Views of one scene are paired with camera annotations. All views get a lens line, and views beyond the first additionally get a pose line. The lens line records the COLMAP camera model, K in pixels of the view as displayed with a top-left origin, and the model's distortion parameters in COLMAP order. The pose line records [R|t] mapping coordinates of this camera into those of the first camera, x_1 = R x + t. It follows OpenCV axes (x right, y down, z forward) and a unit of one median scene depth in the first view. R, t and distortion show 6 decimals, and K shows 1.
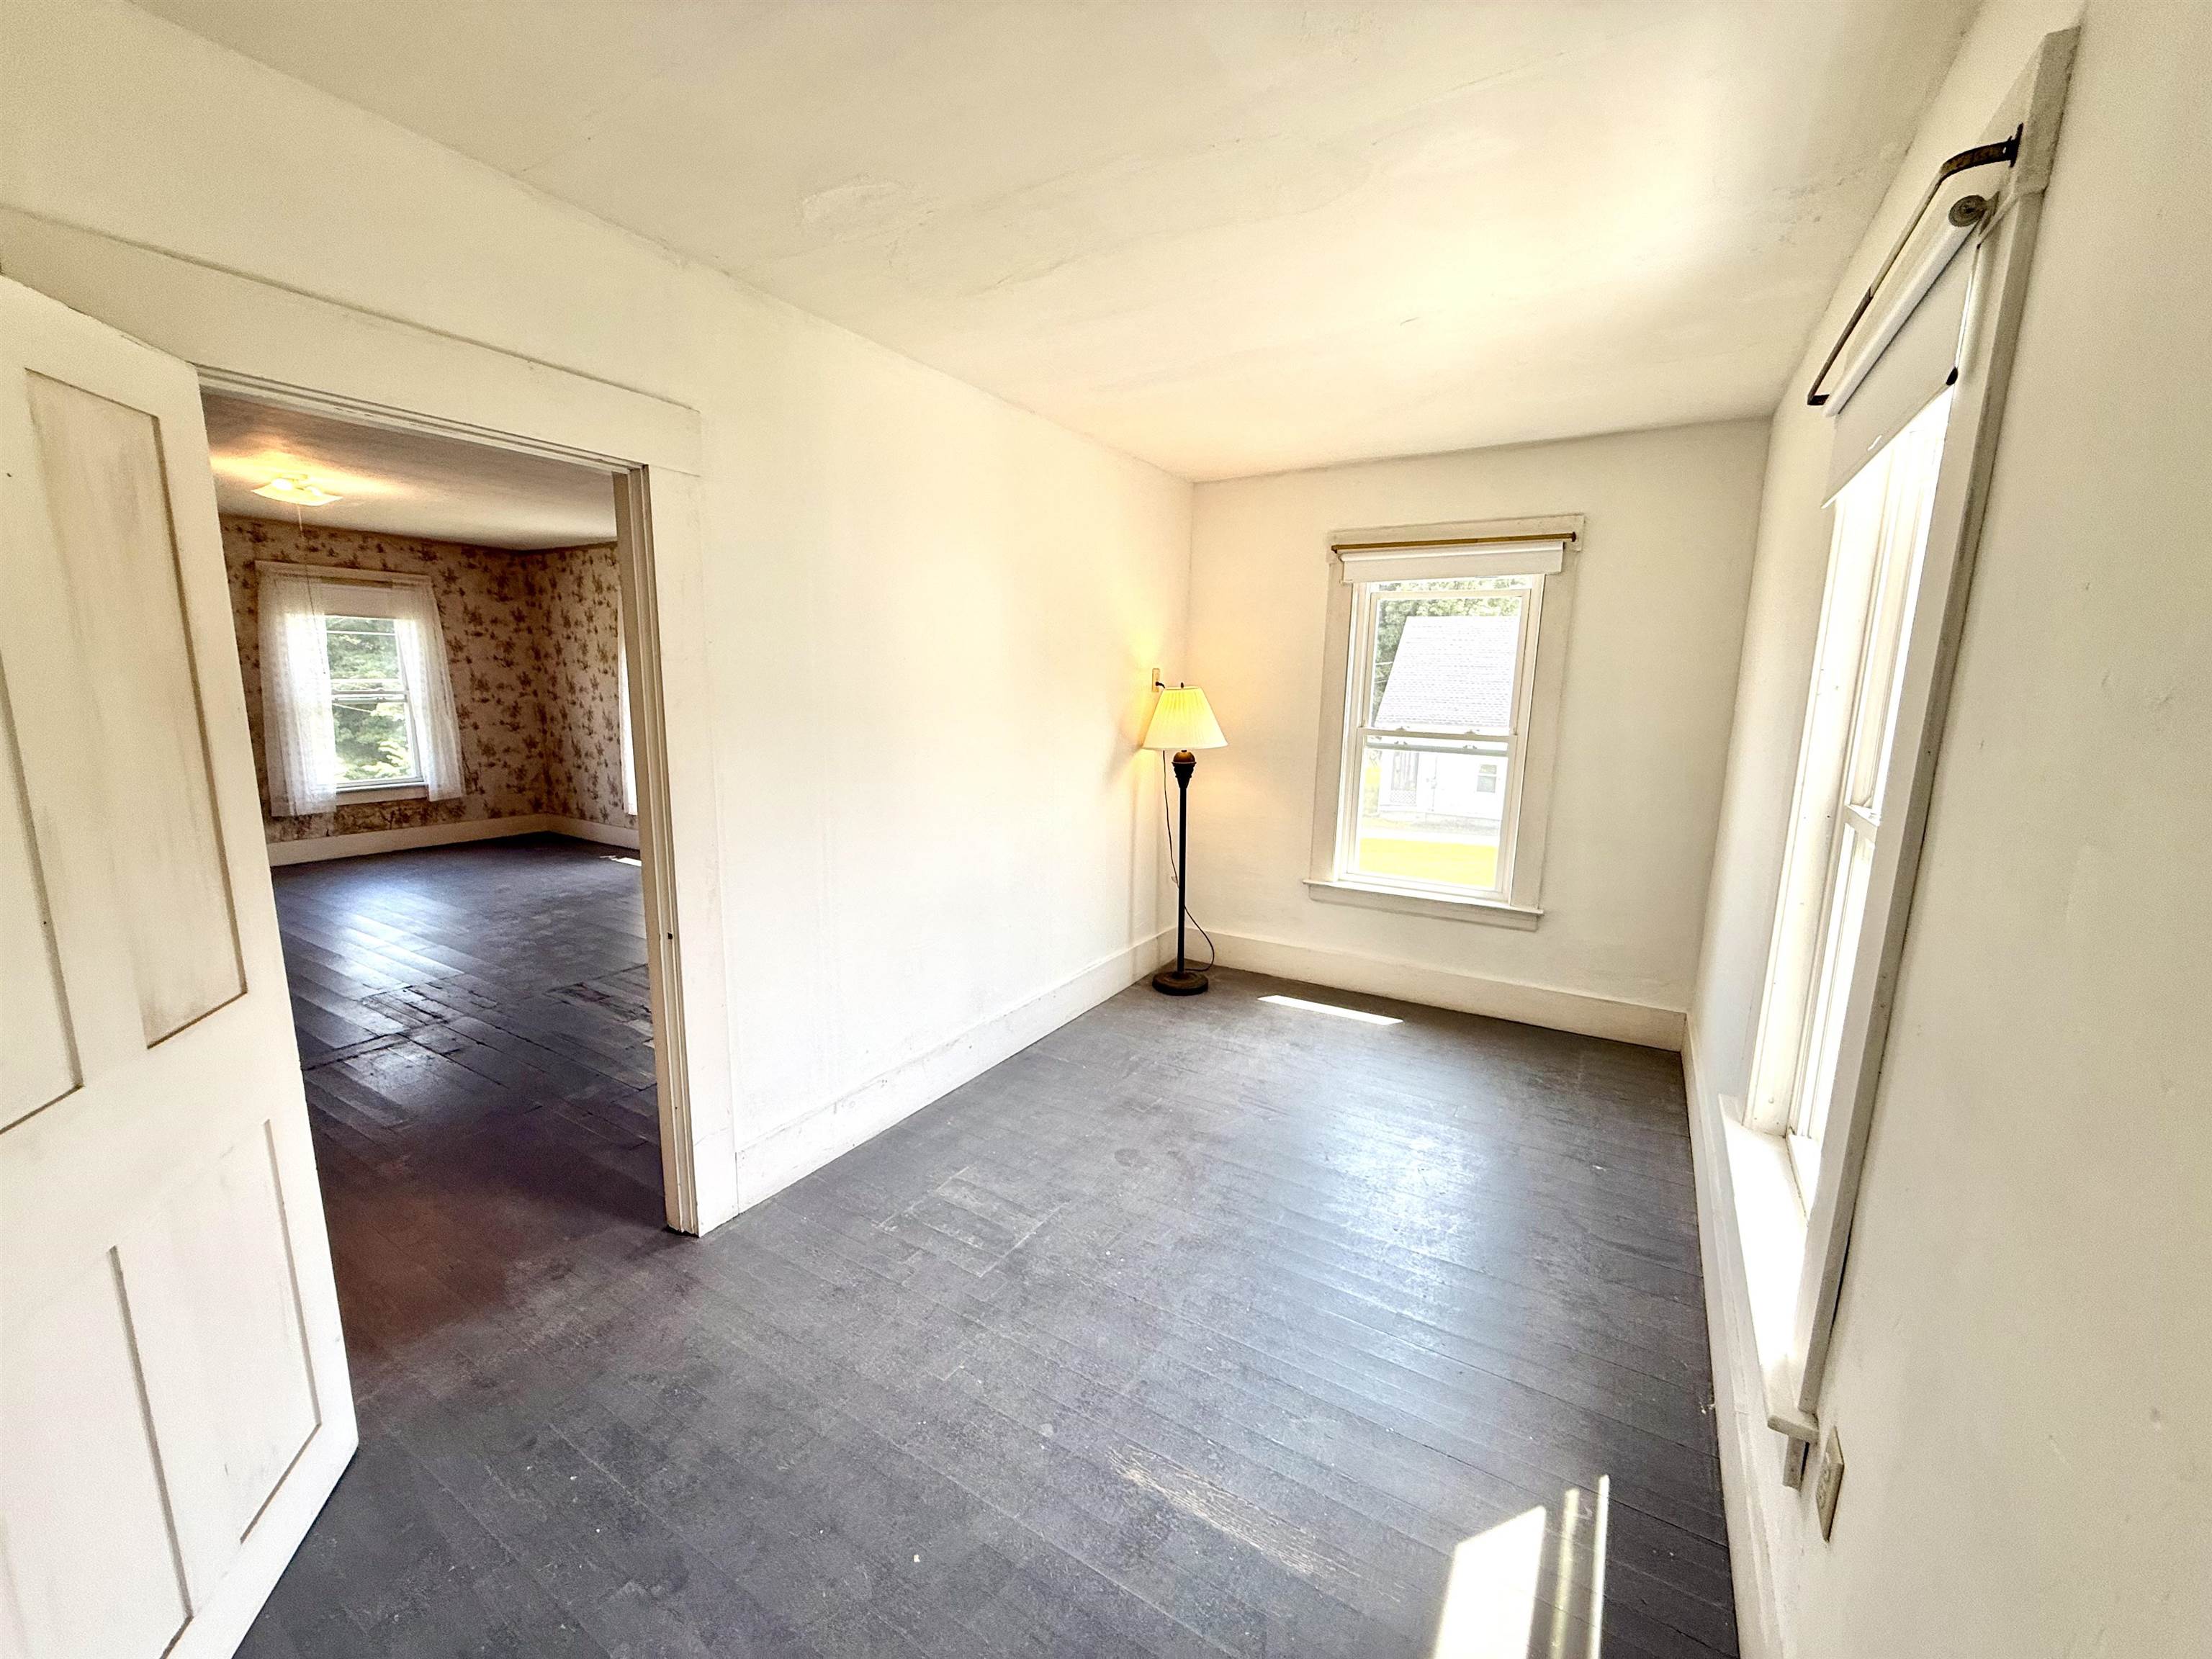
lens RADIAL K [[879.9, 0, 1104.6], [0, 879.9, 822.9], [0, 0, 1]] dist [-0.001435, -0.000316]
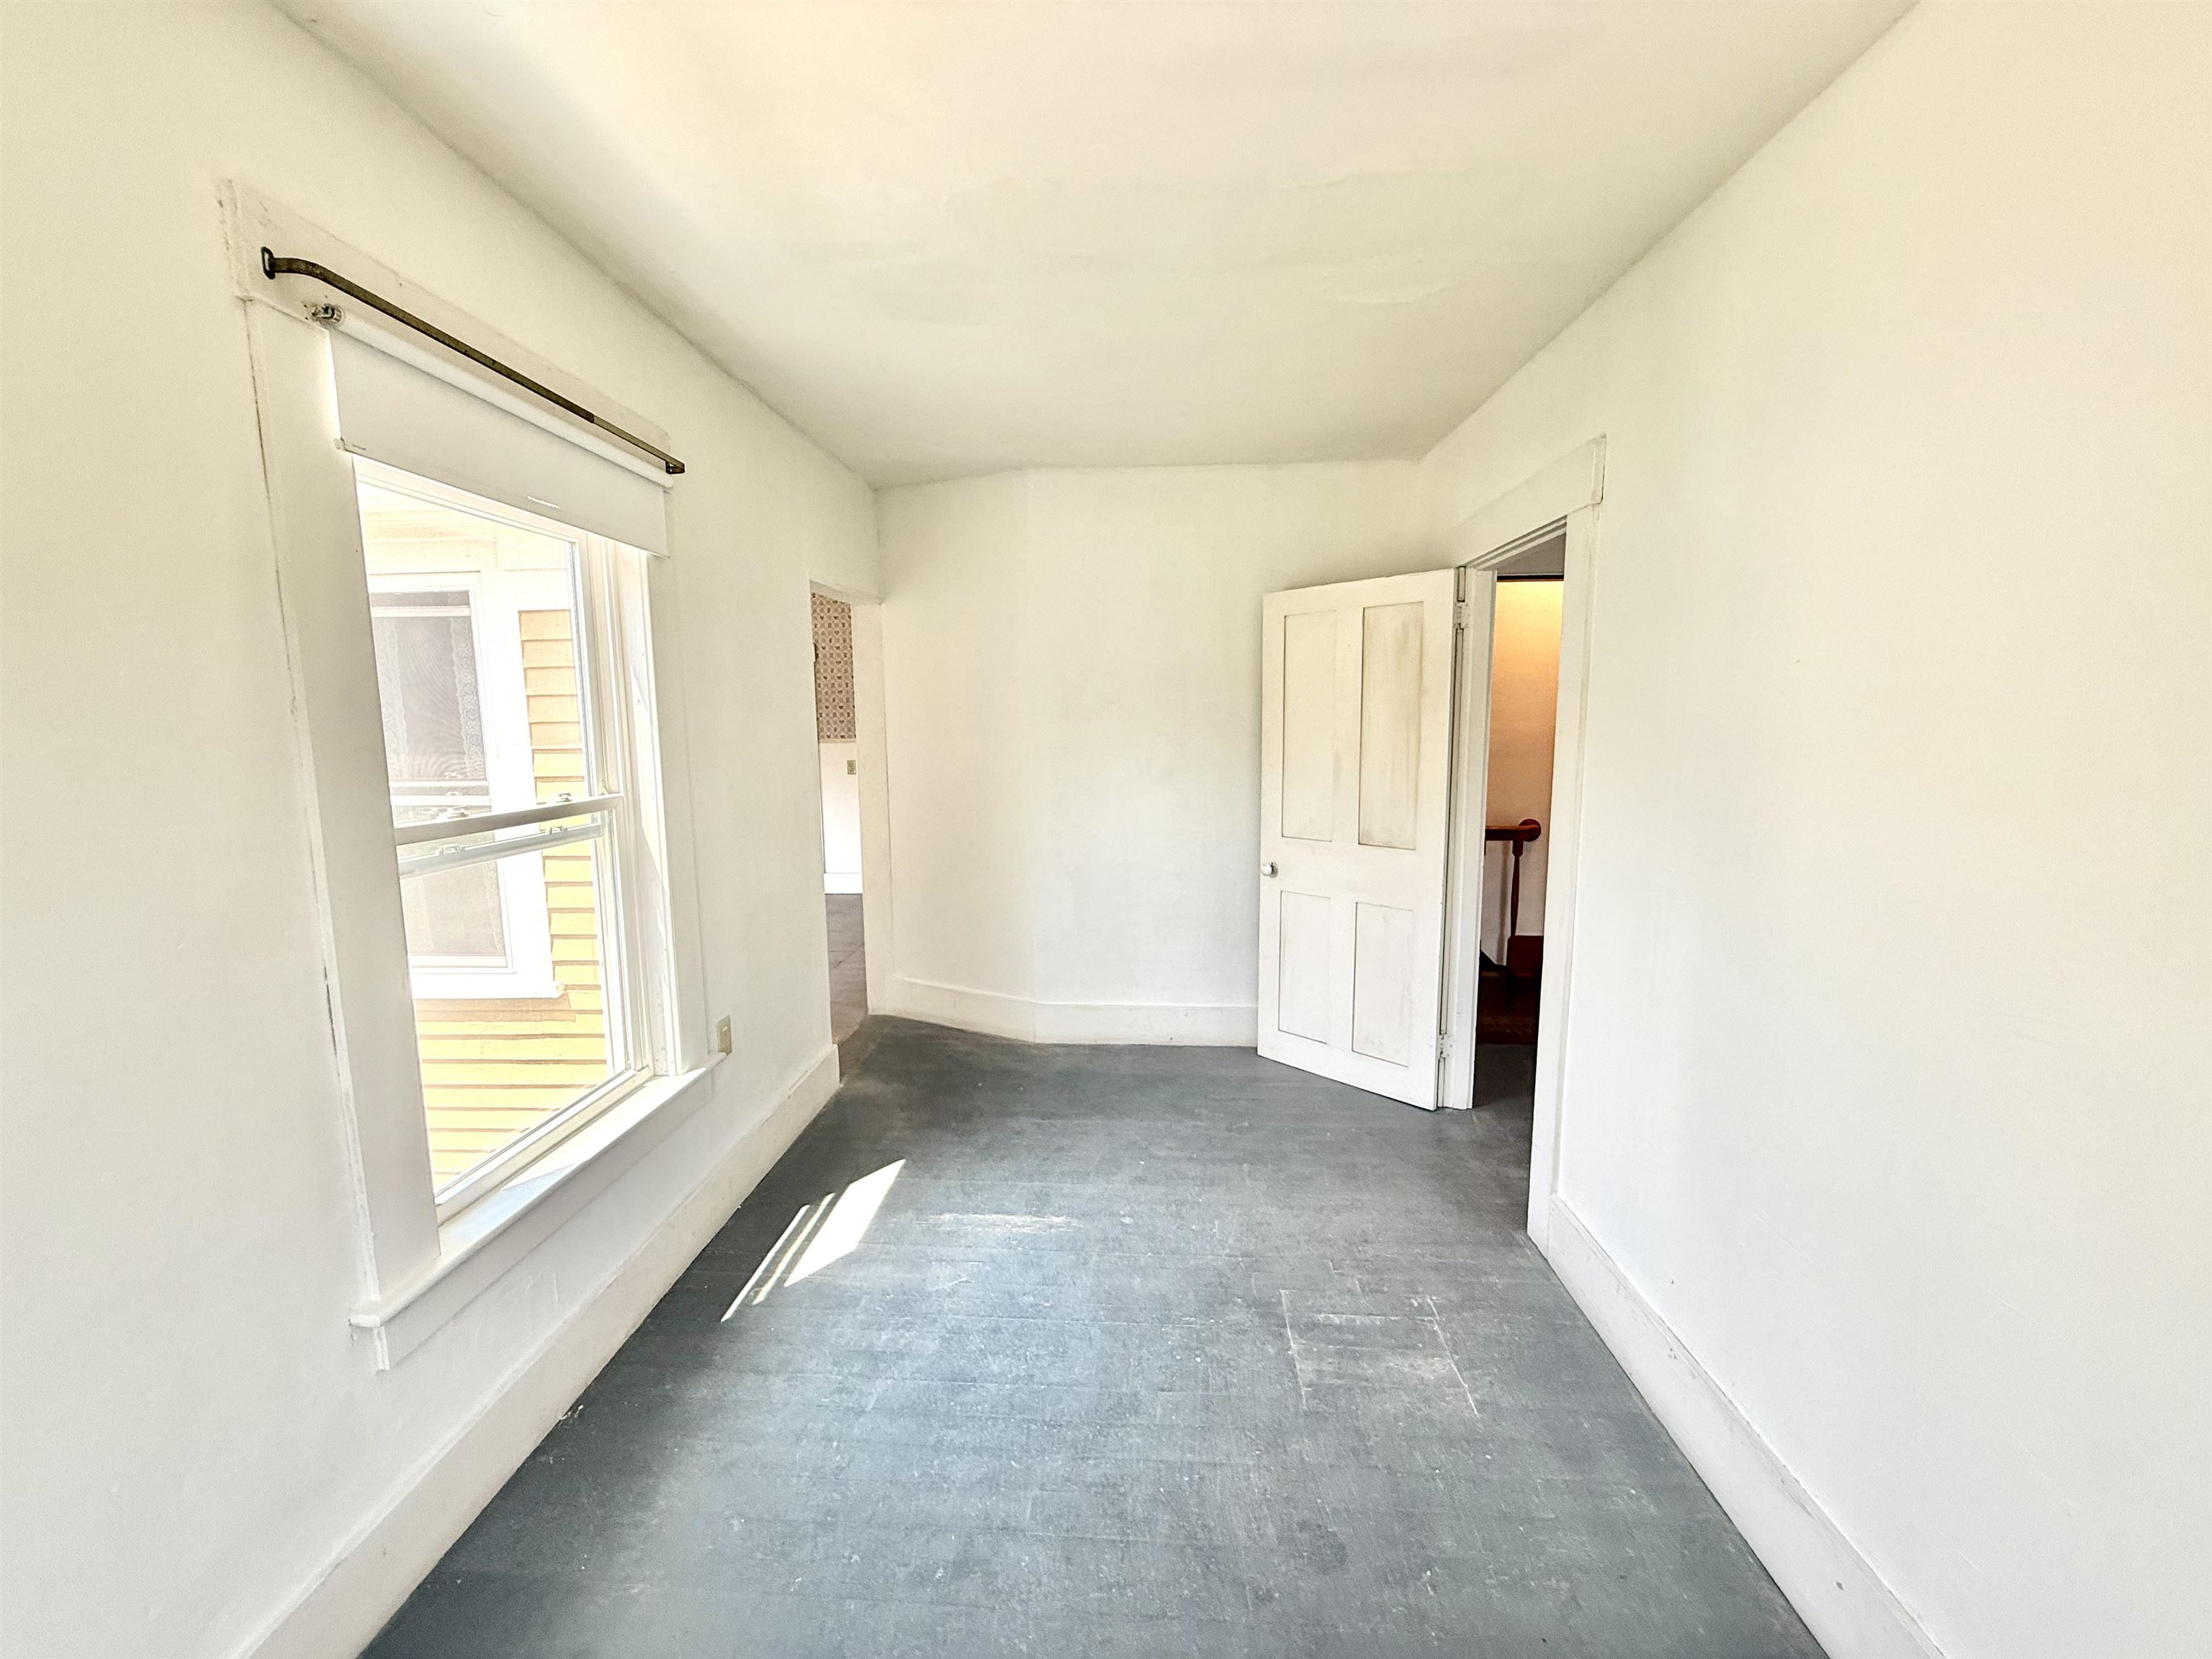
lens RADIAL K [[879.9, 0, 1109.3], [0, 879.9, 831.1], [0, 0, 1]] dist [-0.001435, -0.000316]
pose [[-0.883217, 0.048231, -0.466478, 0.265839], [-0.084189, 0.962231, 0.258891, -0.132236], [0.461346, 0.267929, -0.845798, 0.895501]]
